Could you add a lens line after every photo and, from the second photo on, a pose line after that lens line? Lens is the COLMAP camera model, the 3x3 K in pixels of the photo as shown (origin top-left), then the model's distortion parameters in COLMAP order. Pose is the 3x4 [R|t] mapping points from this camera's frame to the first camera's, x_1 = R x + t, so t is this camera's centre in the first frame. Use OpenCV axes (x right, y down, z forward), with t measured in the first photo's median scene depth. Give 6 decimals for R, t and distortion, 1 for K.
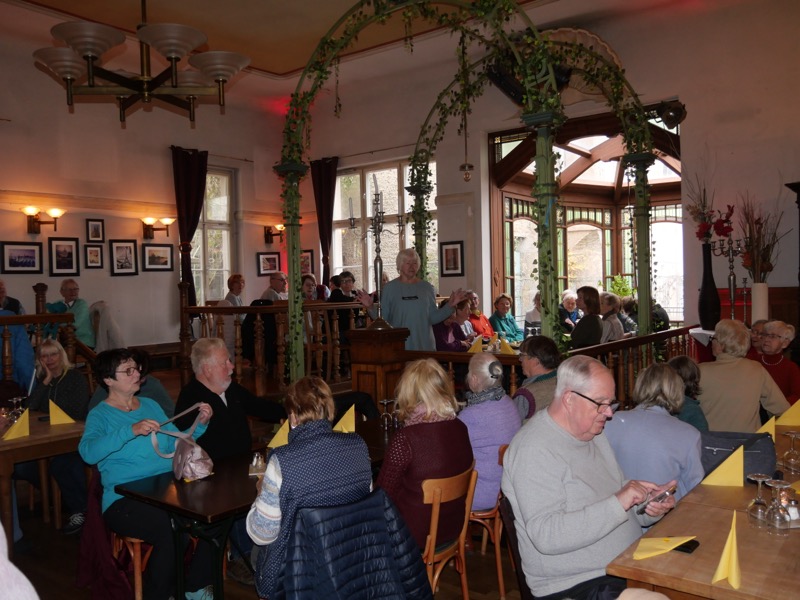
lens RADIAL K [[678.1, 0, 400.0], [0, 678.1, 300.0], [0, 0, 1]] dist [-0.027765, 0.005968]
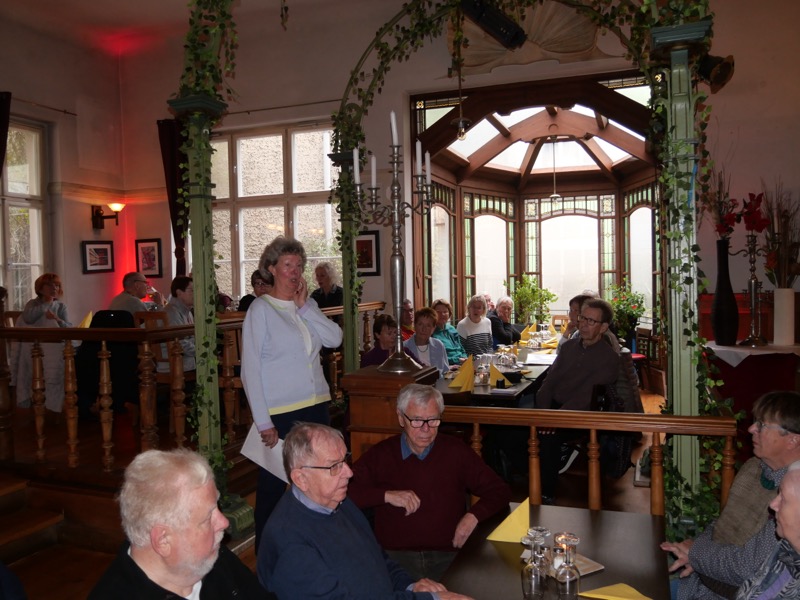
lens RADIAL K [[678.1, 0, 400.0], [0, 678.1, 300.0], [0, 0, 1]] dist [-0.027765, 0.005968]
pose [[0.954701, -0.007920, 0.297463, -0.116666], [0.004914, 0.999929, 0.010851, -0.015274], [-0.297527, -0.008898, 0.954672, 0.241895]]
